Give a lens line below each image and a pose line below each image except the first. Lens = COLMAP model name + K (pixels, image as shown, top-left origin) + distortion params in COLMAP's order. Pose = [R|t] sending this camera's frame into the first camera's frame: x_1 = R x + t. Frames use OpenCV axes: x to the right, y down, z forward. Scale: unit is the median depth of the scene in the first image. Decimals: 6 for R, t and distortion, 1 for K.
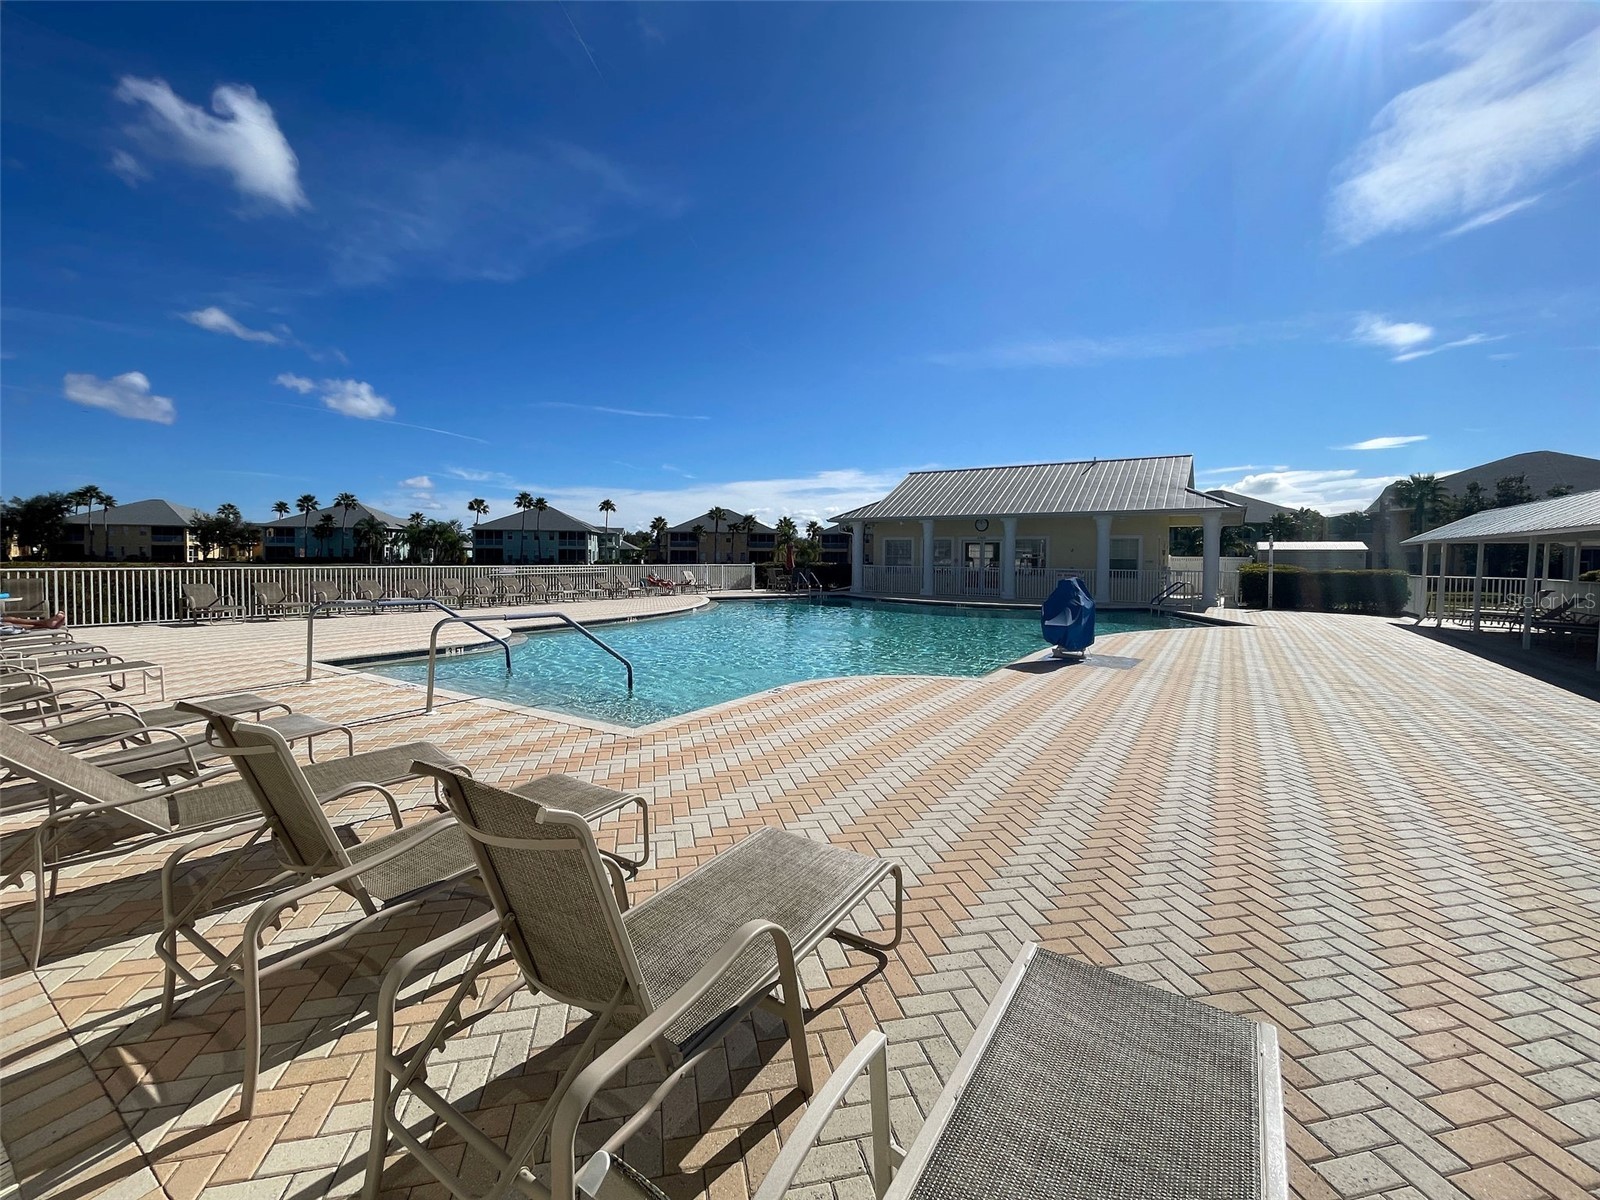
lens RADIAL K [[700.4, 0, 788.7], [0, 700.4, 594.5], [0, 0, 1]] dist [-0.005484, 0.001288]
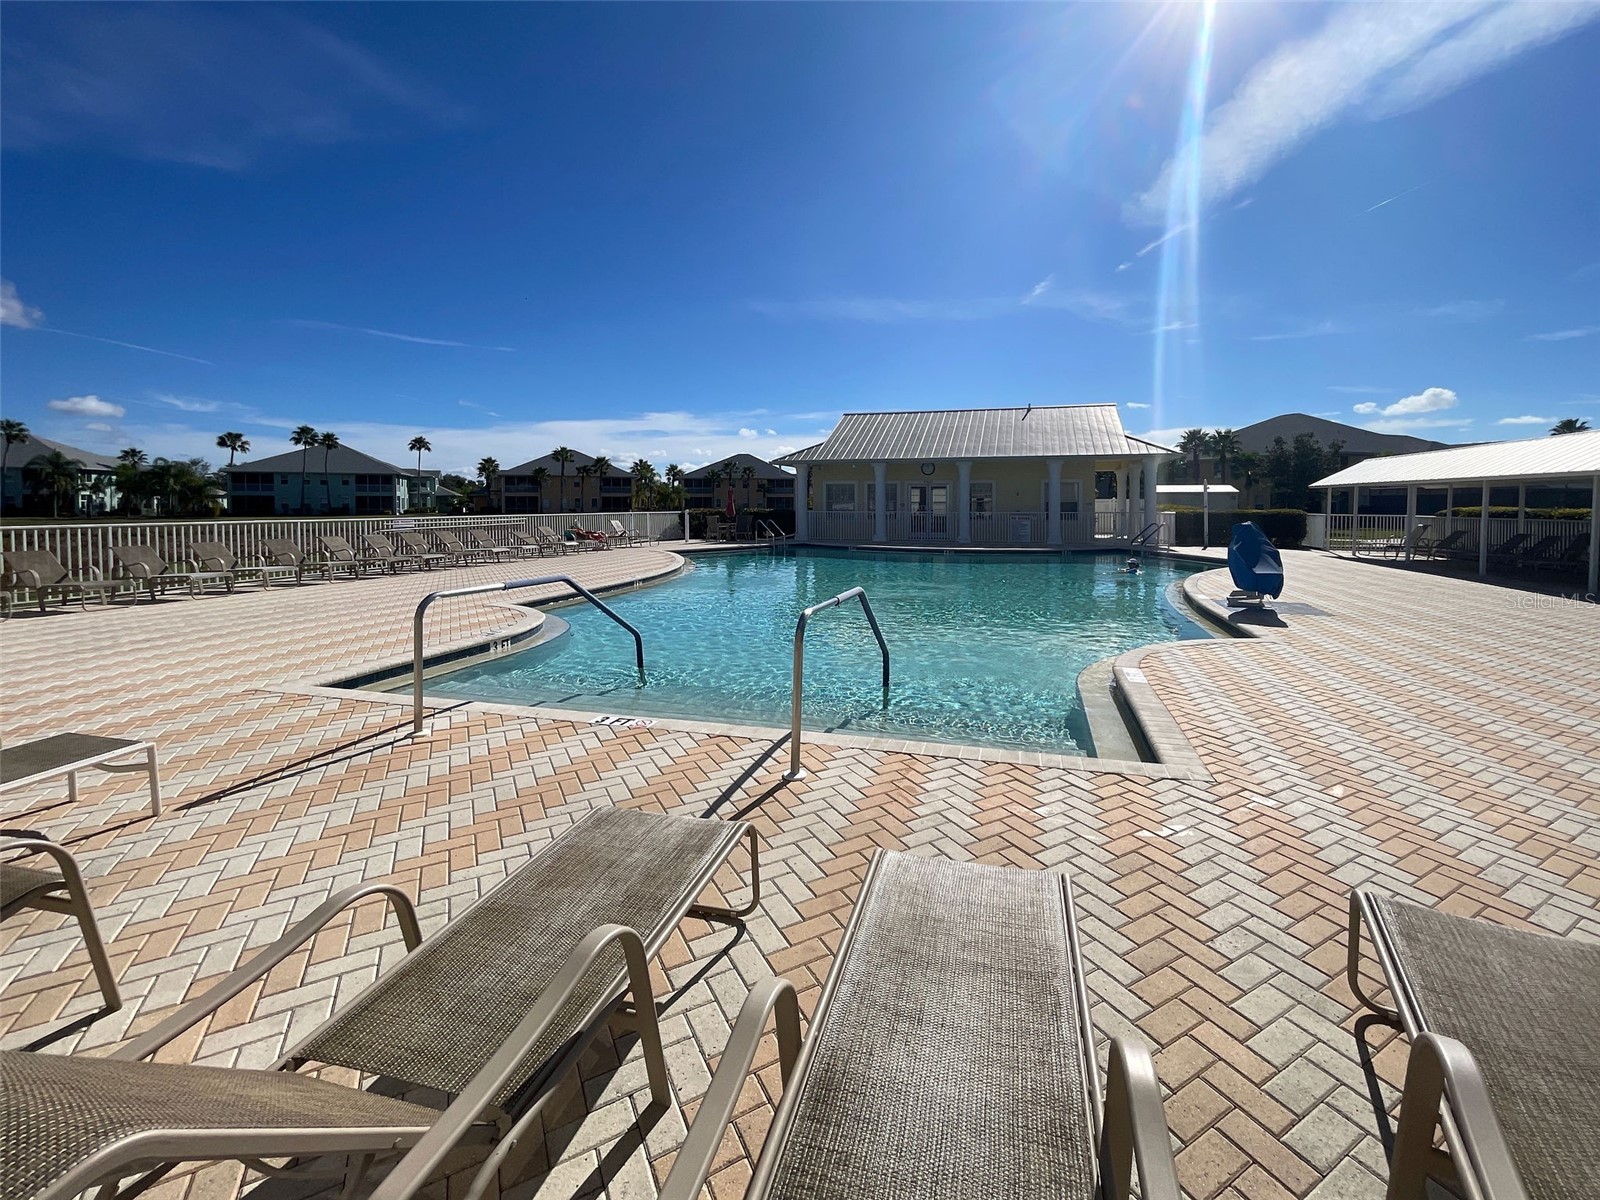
lens RADIAL K [[700.4, 0, 782.9], [0, 700.4, 509.6], [0, 0, 1]] dist [-0.005484, 0.001288]
pose [[0.944580, -0.012472, 0.328043, -0.126071], [0.026481, 0.998916, -0.038275, -0.004910], [-0.327211, 0.044841, 0.943887, 0.070503]]
